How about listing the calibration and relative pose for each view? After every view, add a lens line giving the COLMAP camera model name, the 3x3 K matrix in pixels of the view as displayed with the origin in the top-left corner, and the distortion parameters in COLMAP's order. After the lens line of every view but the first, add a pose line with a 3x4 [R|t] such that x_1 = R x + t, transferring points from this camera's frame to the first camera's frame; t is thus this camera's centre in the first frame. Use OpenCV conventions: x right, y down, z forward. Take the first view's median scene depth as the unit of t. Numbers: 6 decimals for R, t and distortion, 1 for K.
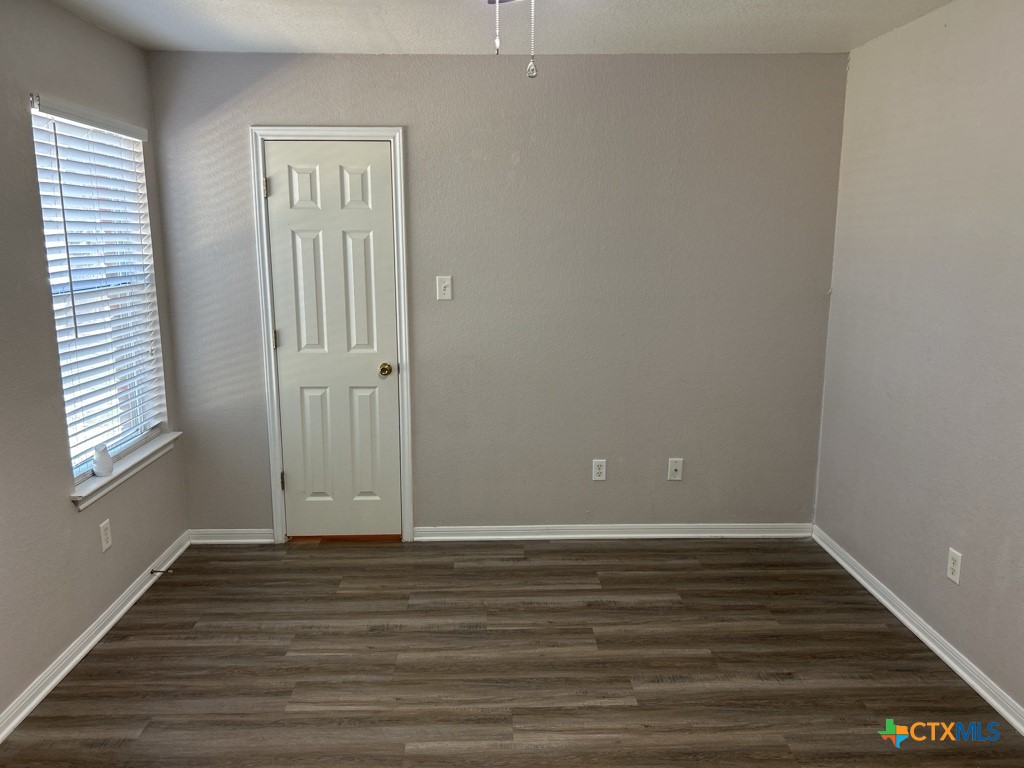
lens RADIAL K [[771.2, 0, 510.7], [0, 771.2, 382.9], [0, 0, 1]] dist [0.054882, -0.060815]
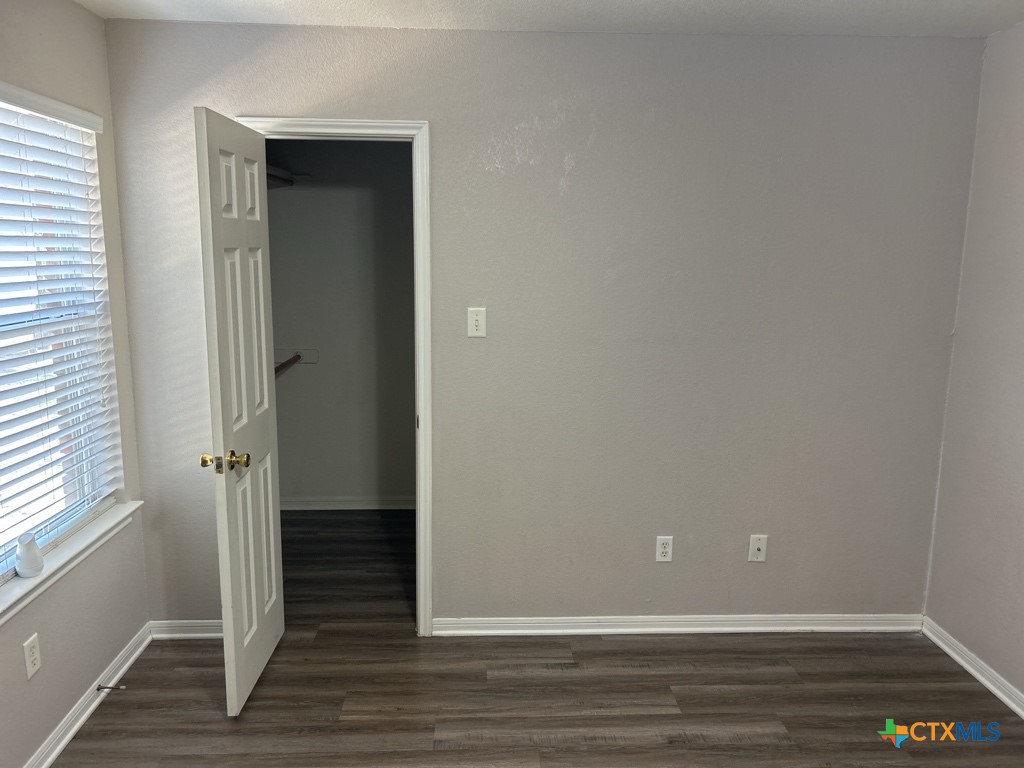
lens RADIAL K [[771.2, 0, 509.3], [0, 771.2, 387.2], [0, 0, 1]] dist [0.054882, -0.060815]
pose [[0.999797, 0.009235, 0.017927, -0.070132], [-0.008958, 0.999840, -0.015456, -0.046665], [-0.018067, 0.015293, 0.999720, 0.213191]]
